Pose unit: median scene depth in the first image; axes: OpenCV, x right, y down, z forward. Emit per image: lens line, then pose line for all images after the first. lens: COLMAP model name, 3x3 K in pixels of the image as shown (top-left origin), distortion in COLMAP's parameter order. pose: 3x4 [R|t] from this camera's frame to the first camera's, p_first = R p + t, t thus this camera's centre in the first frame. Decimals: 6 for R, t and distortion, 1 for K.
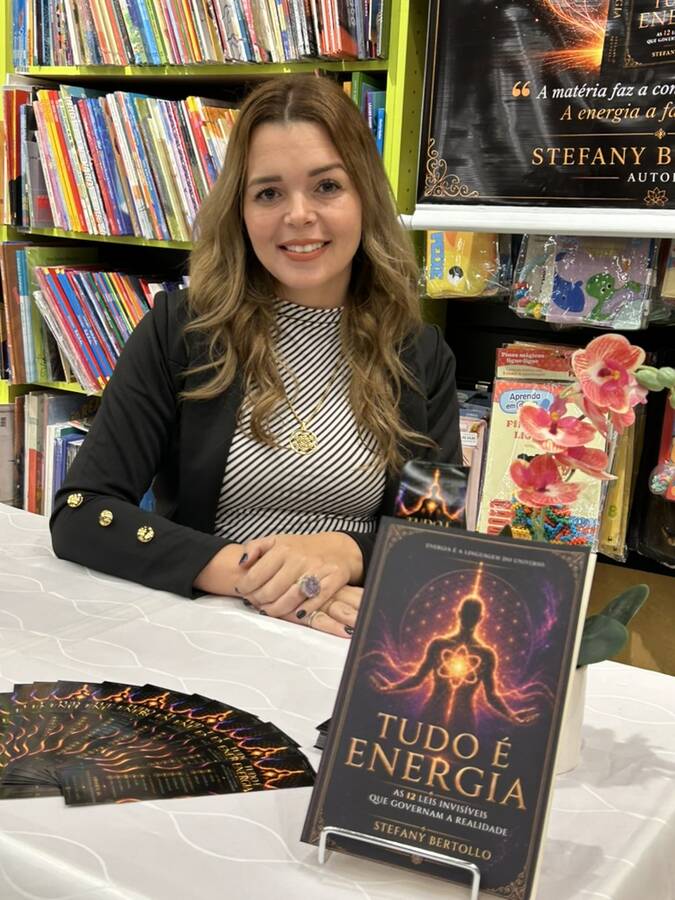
lens RADIAL K [[1193.3, 0, 332.0], [0, 1193.3, 450.2], [0, 0, 1]] dist [0.223521, -0.773020]
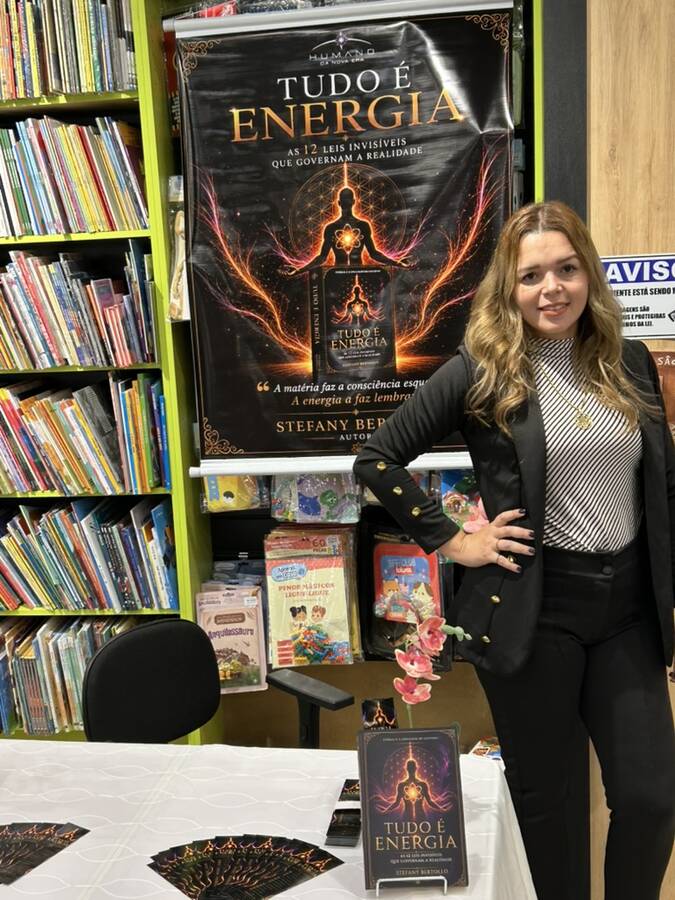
lens RADIAL K [[1193.3, 0, 332.0], [0, 1193.3, 450.2], [0, 0, 1]] dist [0.223521, -0.773020]
pose [[0.920909, -0.163918, 0.353634, -0.723080], [0.167515, 0.985653, 0.020644, -0.519510], [-0.351944, 0.040227, 0.935156, -1.075936]]
